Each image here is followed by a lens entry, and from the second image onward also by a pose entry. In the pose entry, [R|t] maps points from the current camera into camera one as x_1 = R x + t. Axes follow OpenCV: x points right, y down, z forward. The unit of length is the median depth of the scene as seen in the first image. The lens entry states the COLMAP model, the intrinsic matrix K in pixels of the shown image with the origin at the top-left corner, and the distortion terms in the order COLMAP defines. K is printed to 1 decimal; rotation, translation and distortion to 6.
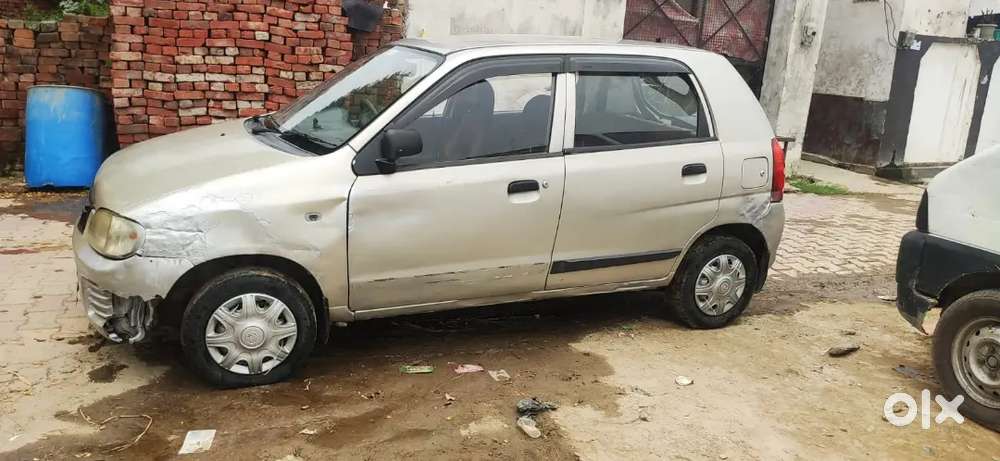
lens RADIAL K [[745.6, 0, 500.1], [0, 745.6, 226.4], [0, 0, 1]] dist [0.076330, -0.116241]
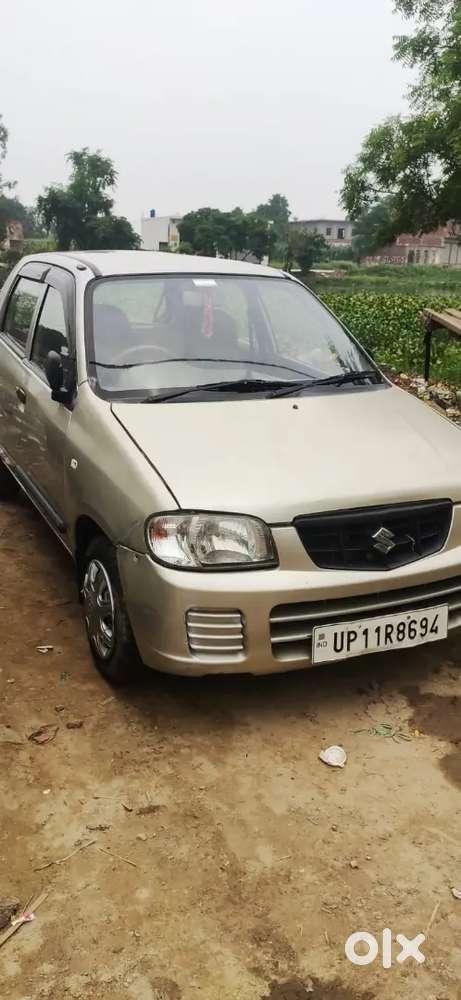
lens RADIAL K [[745.6, 0, 222.8], [0, 745.6, 496.0], [0, 0, 1]] dist [0.076330, -0.116241]
pose [[0.009066, -0.357133, 0.934010, -1.086284], [0.234945, 0.908661, 0.345160, -0.310447], [-0.971966, 0.216311, 0.092144, 0.982846]]
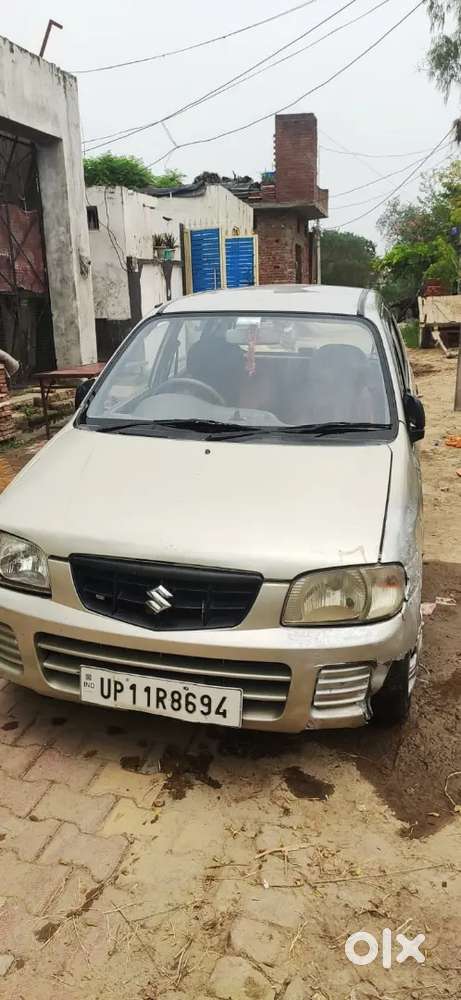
lens RADIAL K [[745.6, 0, 225.2], [0, 745.6, 495.9], [0, 0, 1]] dist [0.076330, -0.116241]
pose [[0.621868, -0.280793, 0.731051, -0.890028], [0.235625, 0.957340, 0.167274, -0.192541], [-0.746834, 0.068232, 0.661501, 0.468666]]
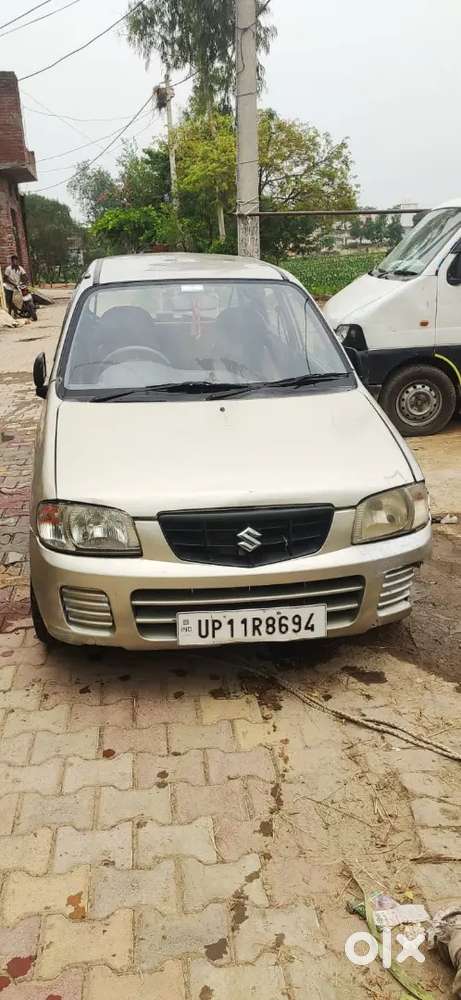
lens RADIAL K [[745.6, 0, 227.1], [0, 745.6, 494.9], [0, 0, 1]] dist [0.076330, -0.116241]
pose [[0.279375, -0.372726, 0.884887, -1.096983], [0.272323, 0.914498, 0.299221, -0.270362], [-0.920755, 0.157380, 0.356990, 0.685653]]
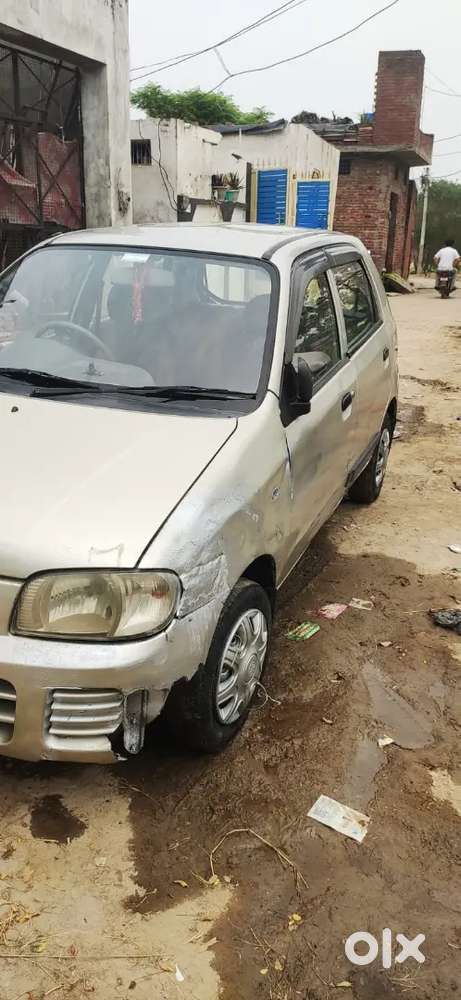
lens RADIAL K [[745.6, 0, 221.6], [0, 745.6, 495.4], [0, 0, 1]] dist [0.076330, -0.116241]
pose [[0.727720, -0.265469, 0.632416, -0.638476], [0.176435, 0.963484, 0.201418, -0.142237], [-0.662793, -0.034996, 0.747985, 0.388175]]
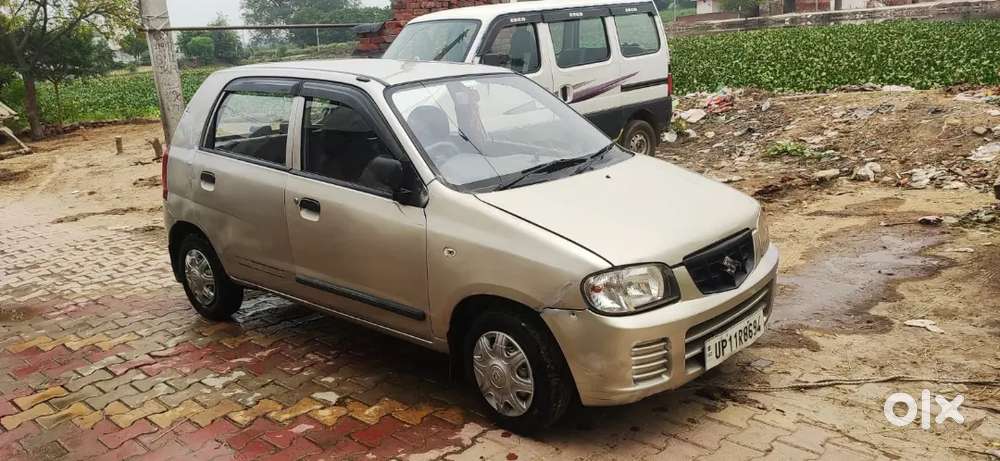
lens RADIAL K [[745.6, 0, 500.9], [0, 745.6, 226.7], [0, 0, 1]] dist [0.076330, -0.116241]
pose [[-0.393371, -0.264108, 0.880628, -1.123222], [0.253992, 0.889354, 0.380182, -0.442273], [-0.883599, 0.373225, -0.282764, 1.359230]]
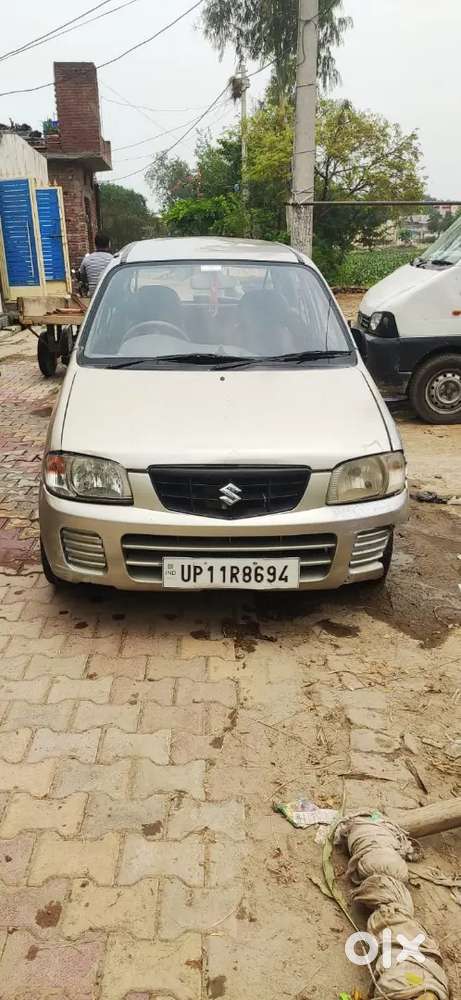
lens RADIAL K [[745.6, 0, 226.3], [0, 745.6, 495.9], [0, 0, 1]] dist [0.076330, -0.116241]
pose [[0.370711, -0.366644, 0.853314, -1.144838], [0.252985, 0.923900, 0.287066, -0.238255], [-0.893628, 0.109457, 0.435256, 0.593838]]
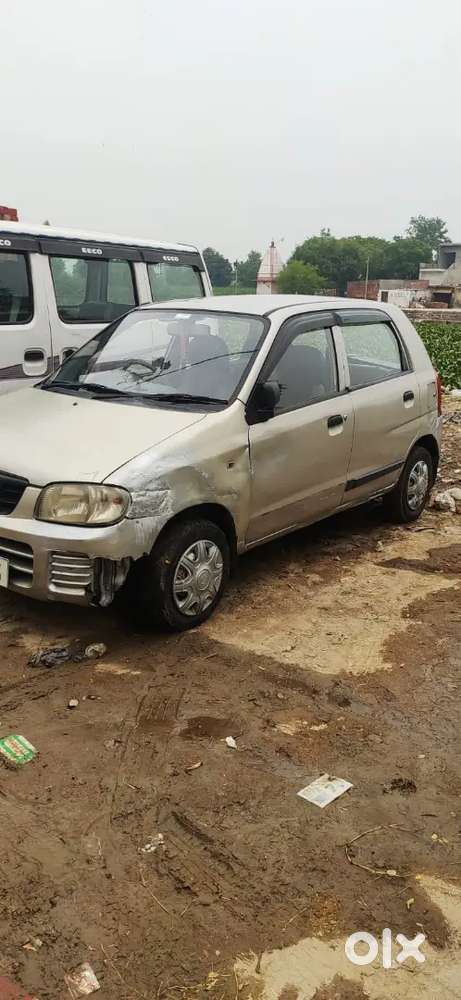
lens RADIAL K [[745.6, 0, 232.4], [0, 745.6, 504.8], [0, 0, 1]] dist [0.076330, -0.116241]
pose [[0.882570, -0.155742, 0.443637, -0.628150], [0.137926, 0.987794, 0.072383, -0.028109], [-0.449495, -0.002694, 0.893279, -0.007370]]
